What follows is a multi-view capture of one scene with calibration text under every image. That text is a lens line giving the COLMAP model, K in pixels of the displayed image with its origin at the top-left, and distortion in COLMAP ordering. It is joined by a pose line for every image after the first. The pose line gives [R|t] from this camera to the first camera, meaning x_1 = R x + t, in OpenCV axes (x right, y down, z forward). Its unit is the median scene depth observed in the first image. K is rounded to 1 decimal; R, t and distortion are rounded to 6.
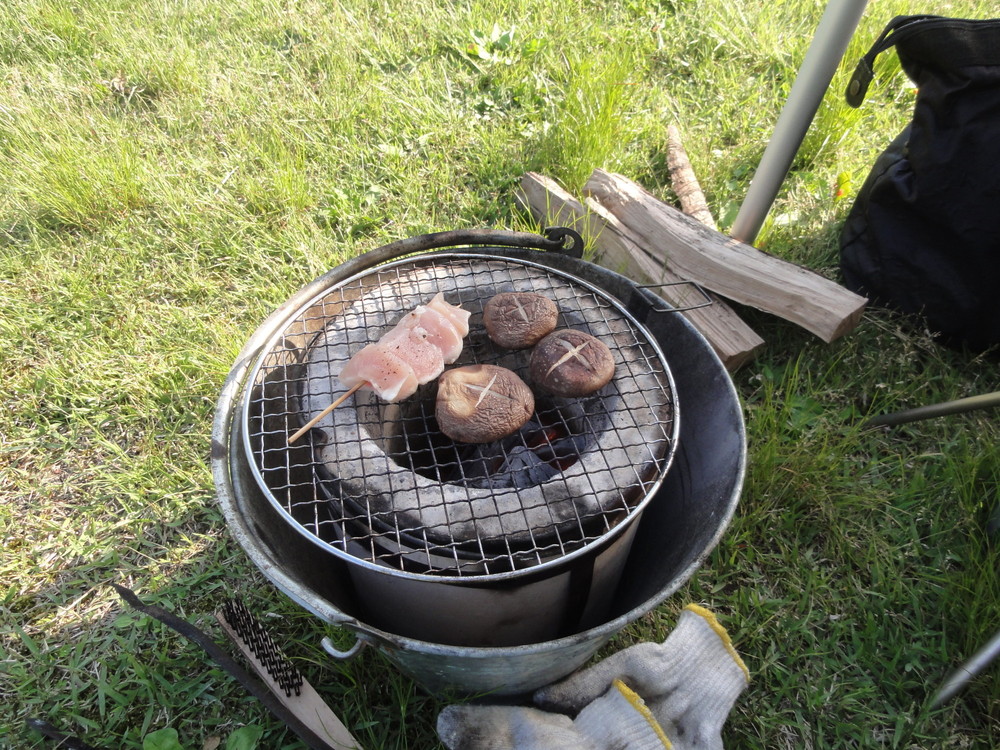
lens RADIAL K [[701.9, 0, 500.6], [0, 701.9, 375.4], [0, 0, 1]] dist [-0.002011, -0.001086]
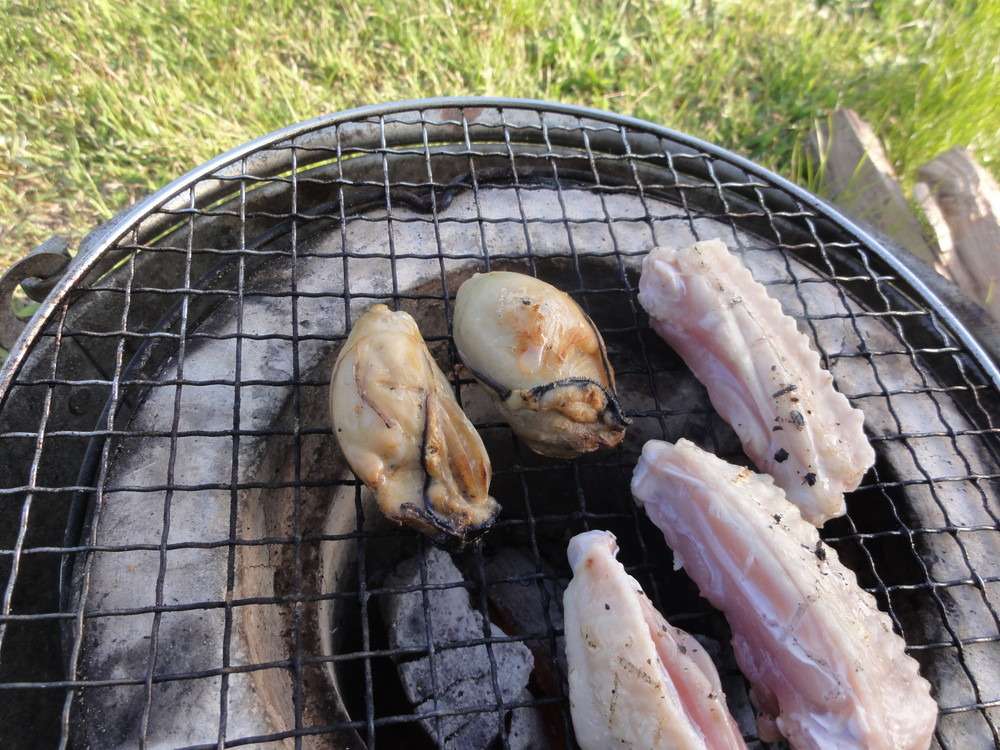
lens RADIAL K [[701.9, 0, 498.3], [0, 701.9, 373.4], [0, 0, 1]] dist [-0.002011, -0.001086]
pose [[0.864057, 0.473774, -0.170126, -0.012719], [-0.447971, 0.877844, 0.169444, -0.039155], [0.229622, -0.070198, 0.970745, 0.276015]]
